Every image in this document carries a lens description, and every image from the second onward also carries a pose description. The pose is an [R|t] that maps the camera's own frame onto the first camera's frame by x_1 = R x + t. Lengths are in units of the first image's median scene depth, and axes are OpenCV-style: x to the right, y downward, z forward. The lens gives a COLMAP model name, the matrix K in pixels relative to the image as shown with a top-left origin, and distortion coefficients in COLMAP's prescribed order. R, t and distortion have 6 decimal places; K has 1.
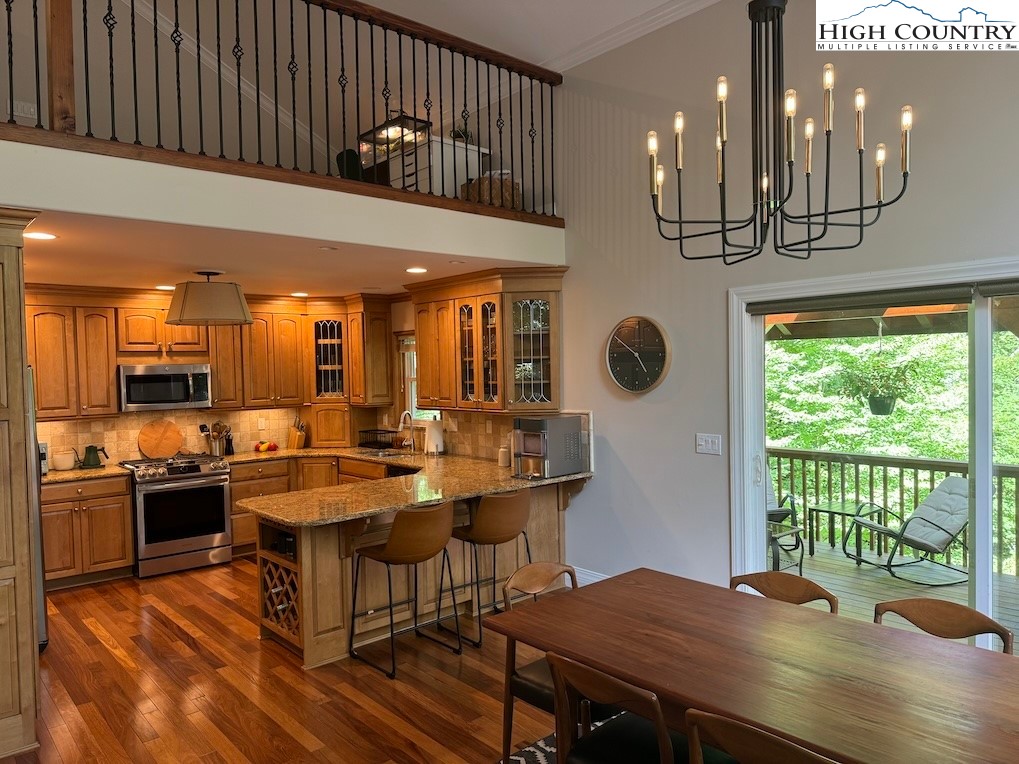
lens RADIAL K [[718.6, 0, 509.5], [0, 718.6, 382.0], [0, 0, 1]] dist [-0.000163, -0.000130]
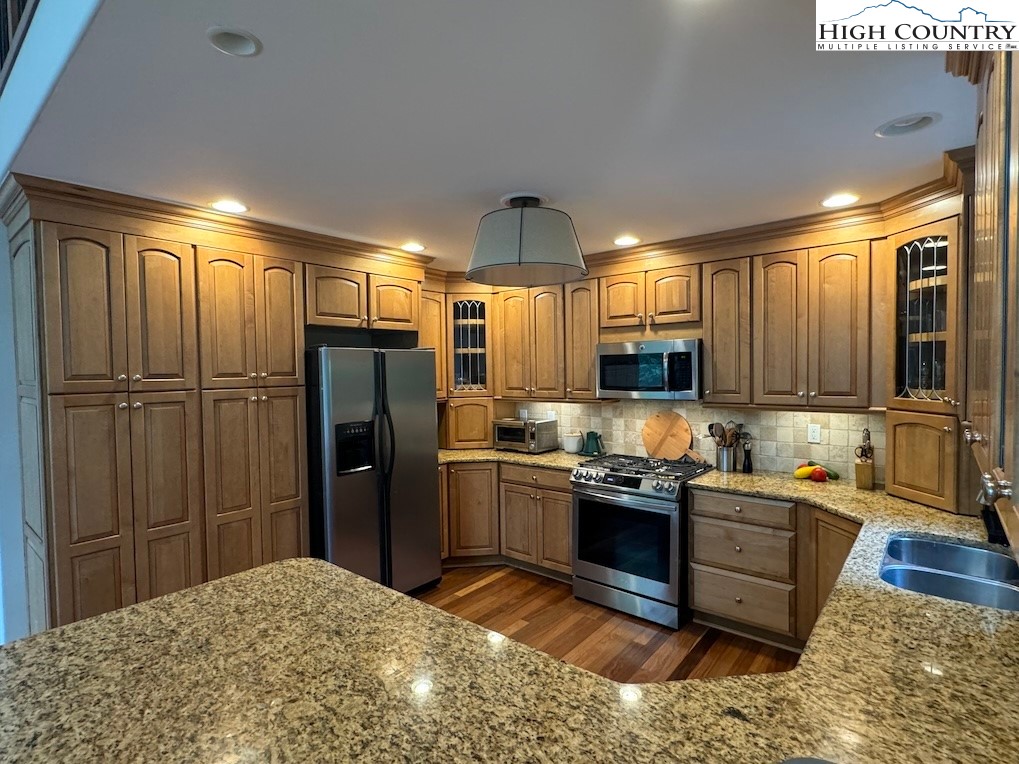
lens RADIAL K [[512.5, 0, 509.0], [0, 512.5, 384.8], [0, 0, 1]] dist [-0.000521, -0.000174]
pose [[0.154448, 0.048592, -0.986805, 0.052121], [-0.010953, 0.998813, 0.047469, -0.001938], [0.987940, 0.003477, 0.154797, 0.763553]]
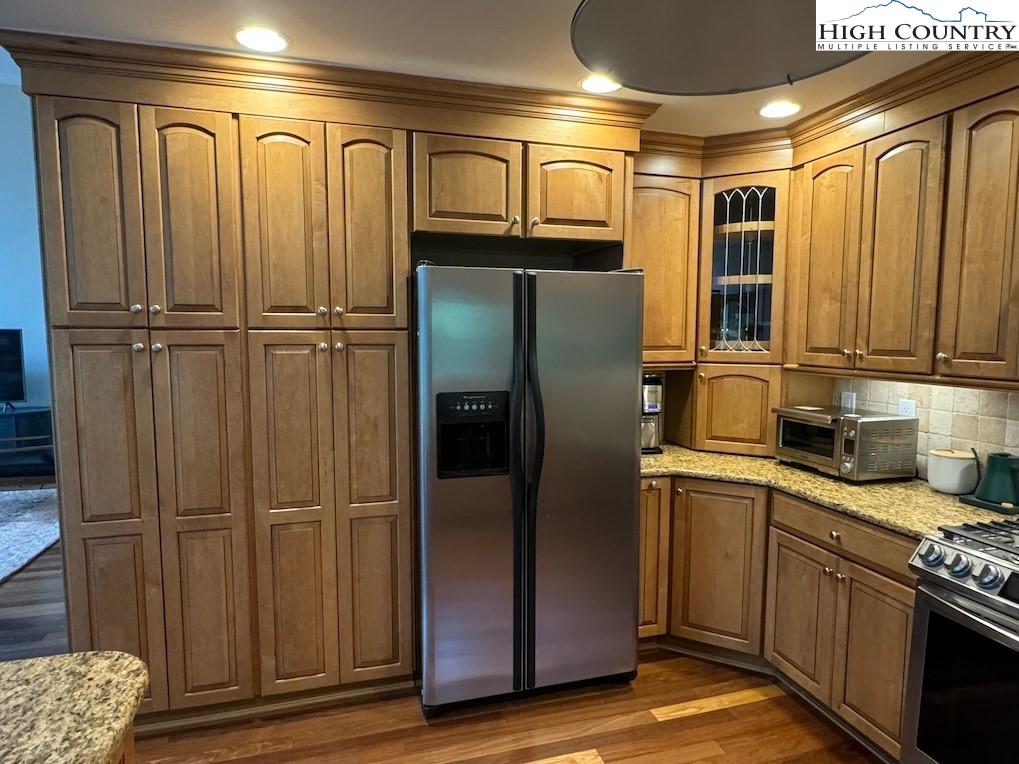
lens RADIAL K [[600.2, 0, 509.4], [0, 600.2, 387.3], [0, 0, 1]] dist [-0.002210, -0.000584]
pose [[-0.430277, 0.102731, -0.896832, -0.155157], [-0.014276, 0.992605, 0.120550, 0.014229], [0.902584, 0.064673, -0.425628, 0.858800]]
